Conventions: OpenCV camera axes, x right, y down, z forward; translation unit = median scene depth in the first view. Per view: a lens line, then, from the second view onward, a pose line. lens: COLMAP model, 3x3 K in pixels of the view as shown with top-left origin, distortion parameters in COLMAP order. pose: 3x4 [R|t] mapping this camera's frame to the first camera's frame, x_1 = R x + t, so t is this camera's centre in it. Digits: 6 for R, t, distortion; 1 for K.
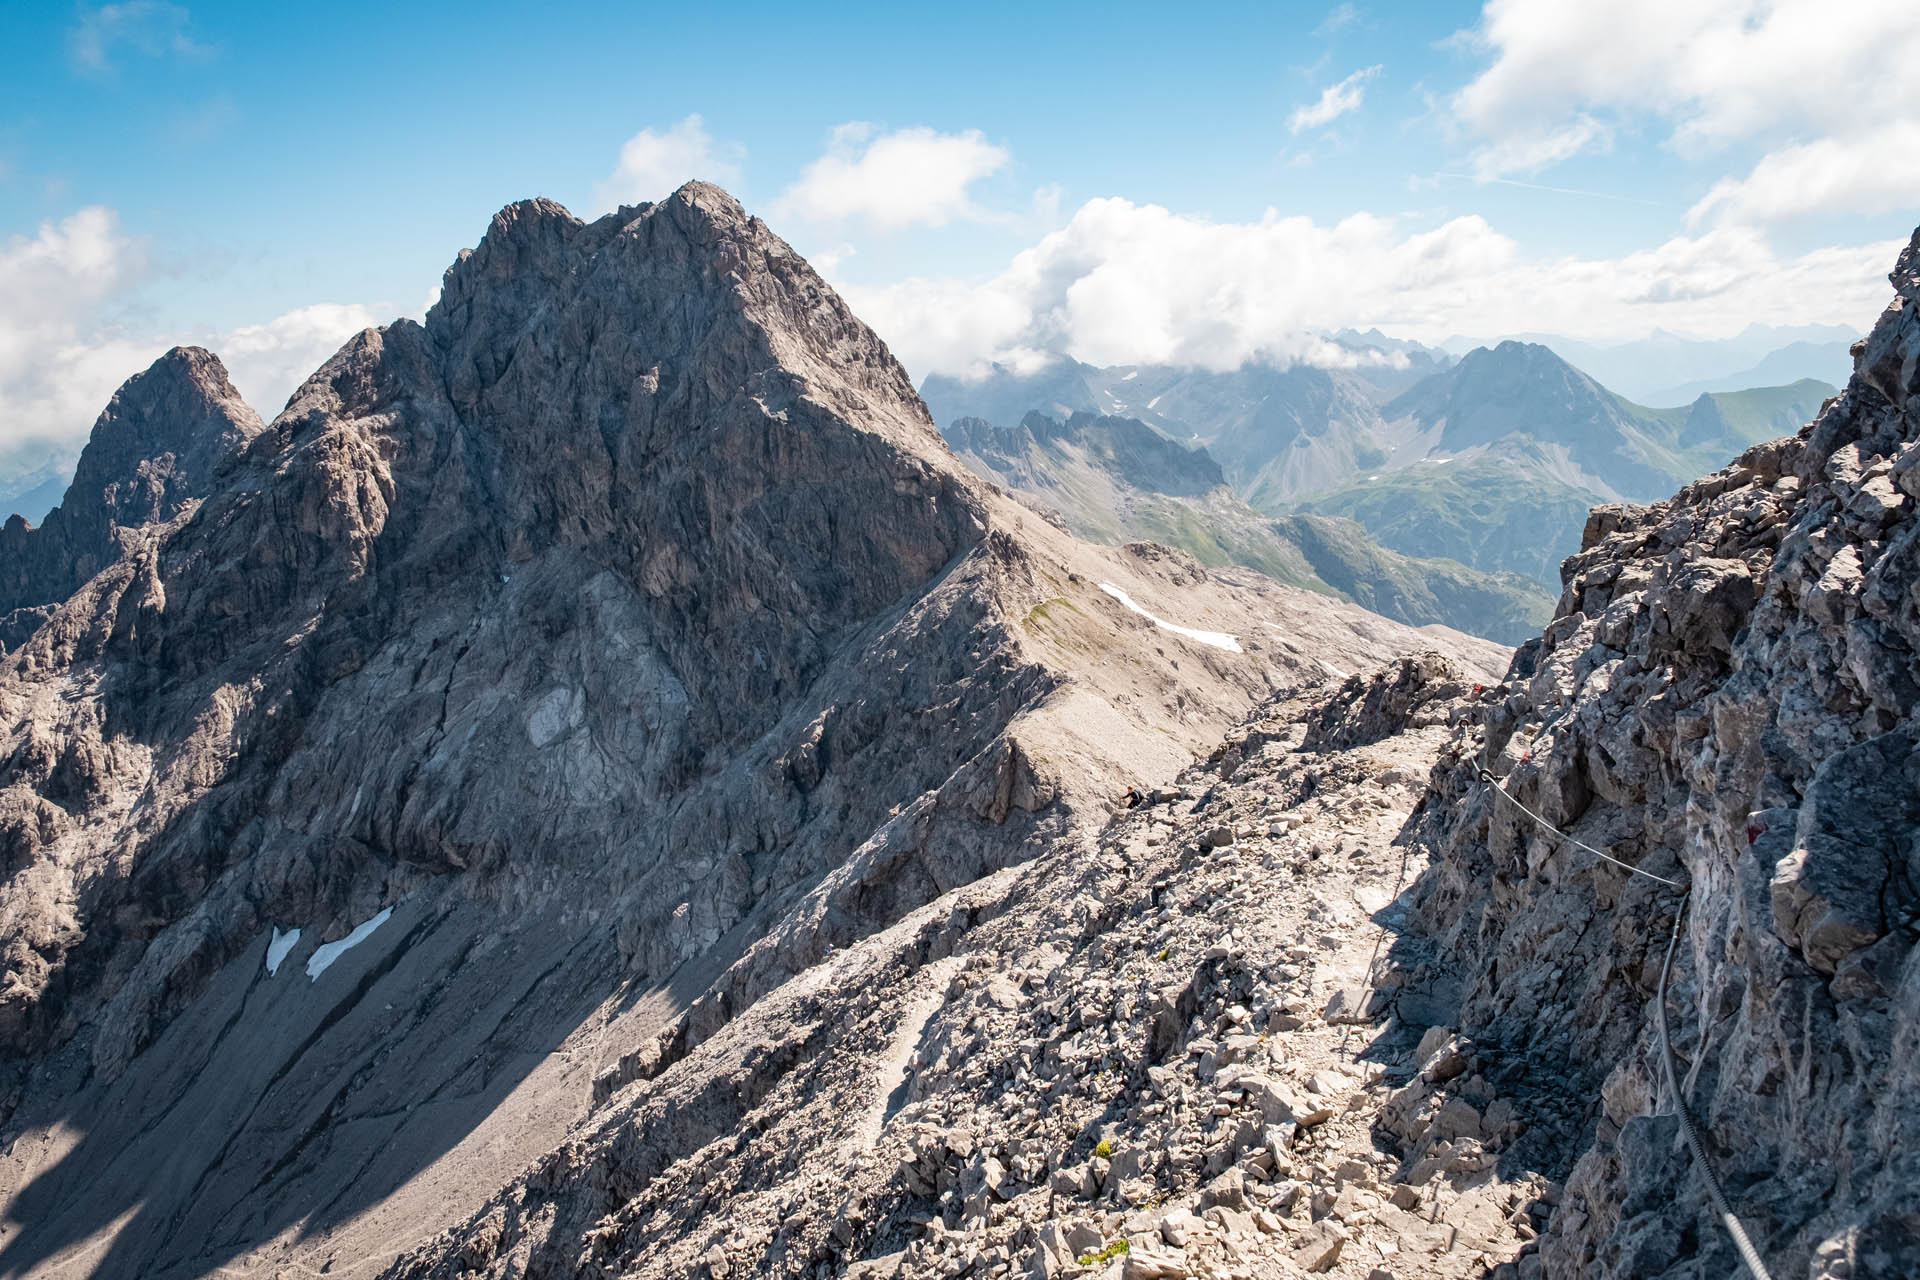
lens RADIAL K [[1313.0, 0, 962.3], [0, 1313.0, 640.7], [0, 0, 1]] dist [-0.010097, 0.001832]
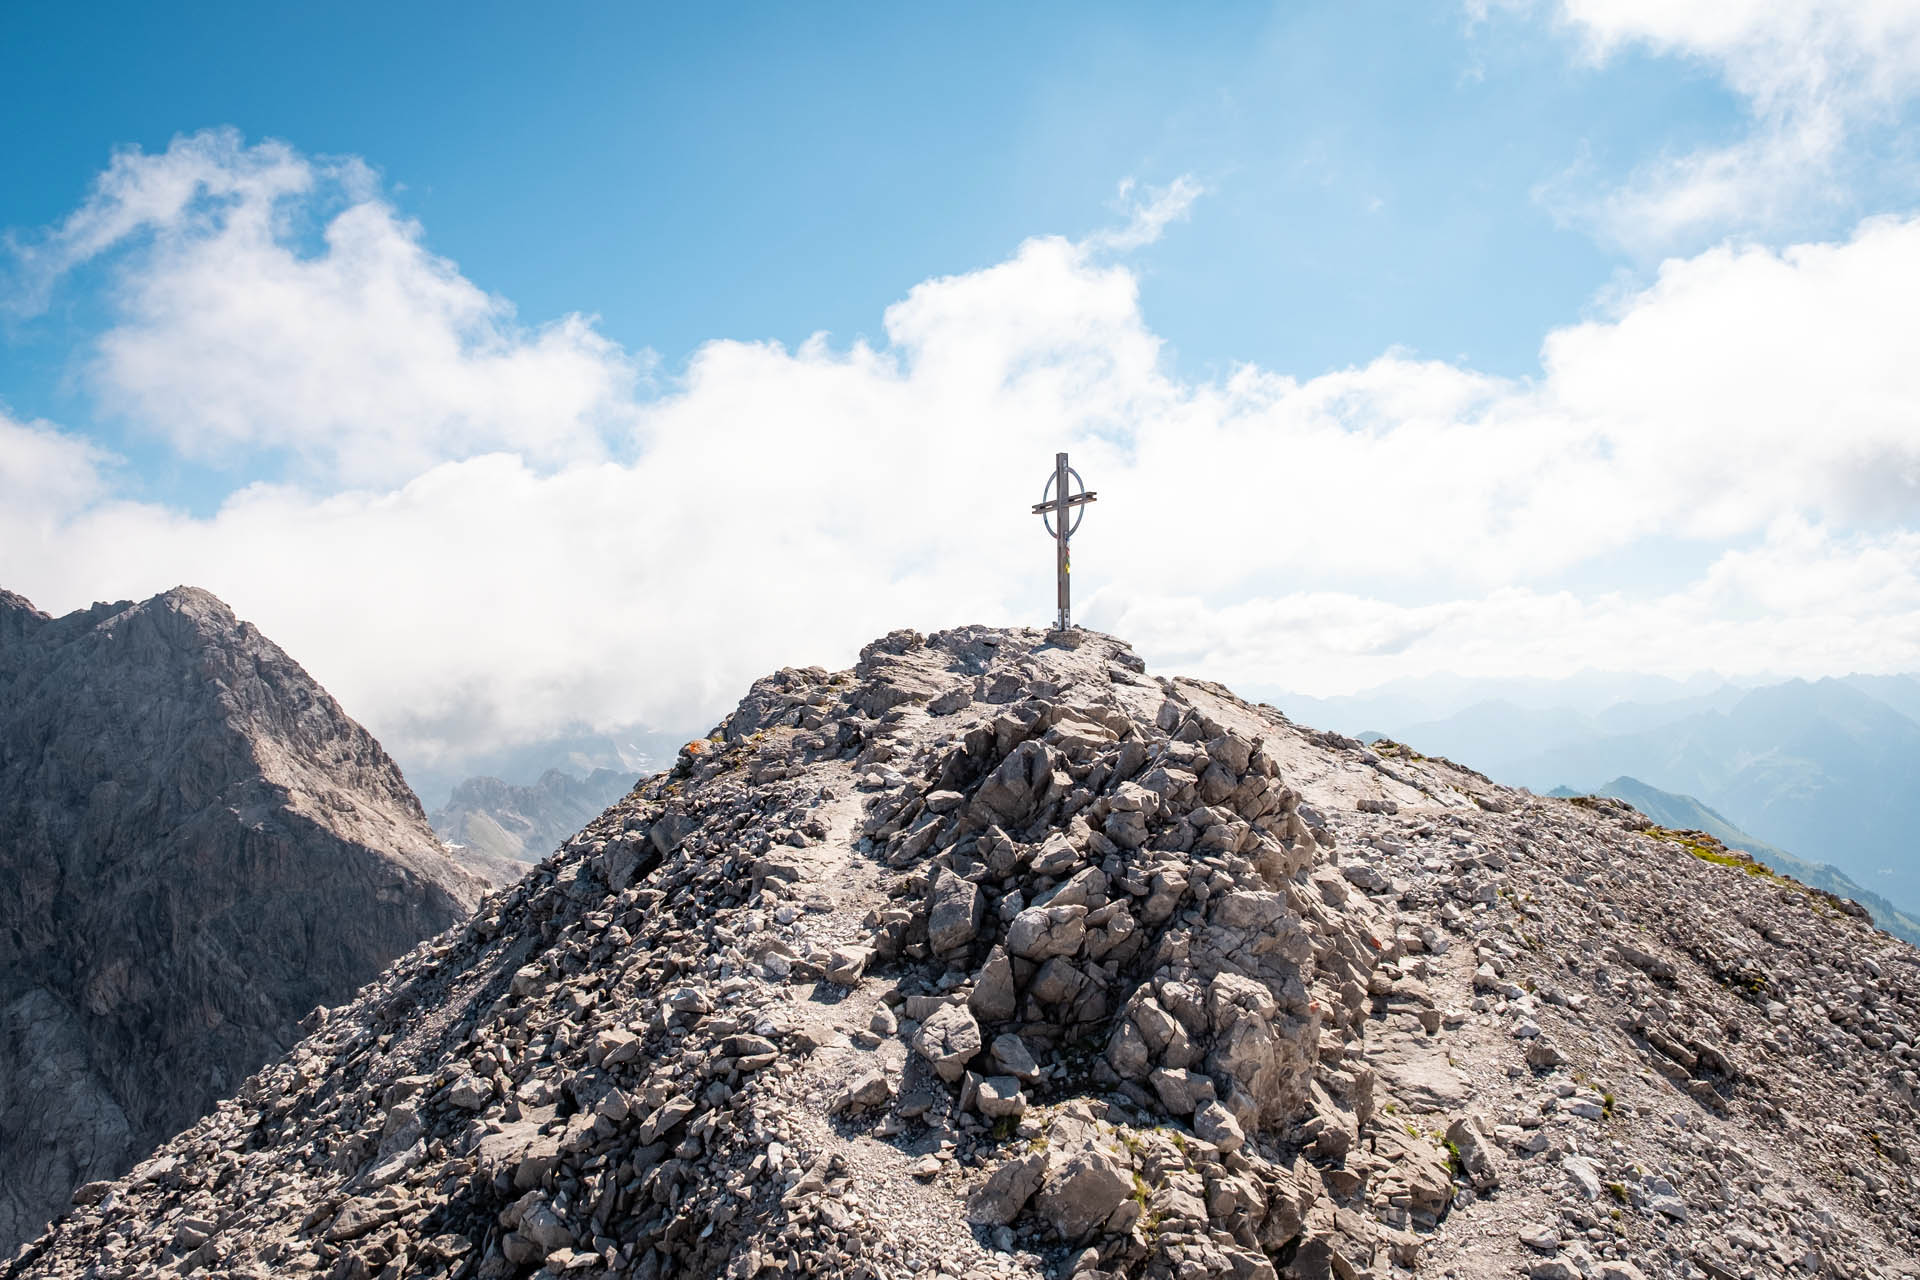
lens RADIAL K [[1313.0, 0, 956.6], [0, 1313.0, 639.5], [0, 0, 1]] dist [-0.010097, 0.001832]
pose [[0.940316, 0.025837, 0.339321, 0.018907], [0.063633, 0.966177, -0.249907, -0.019752], [-0.334301, 0.256584, 0.906867, -0.120959]]
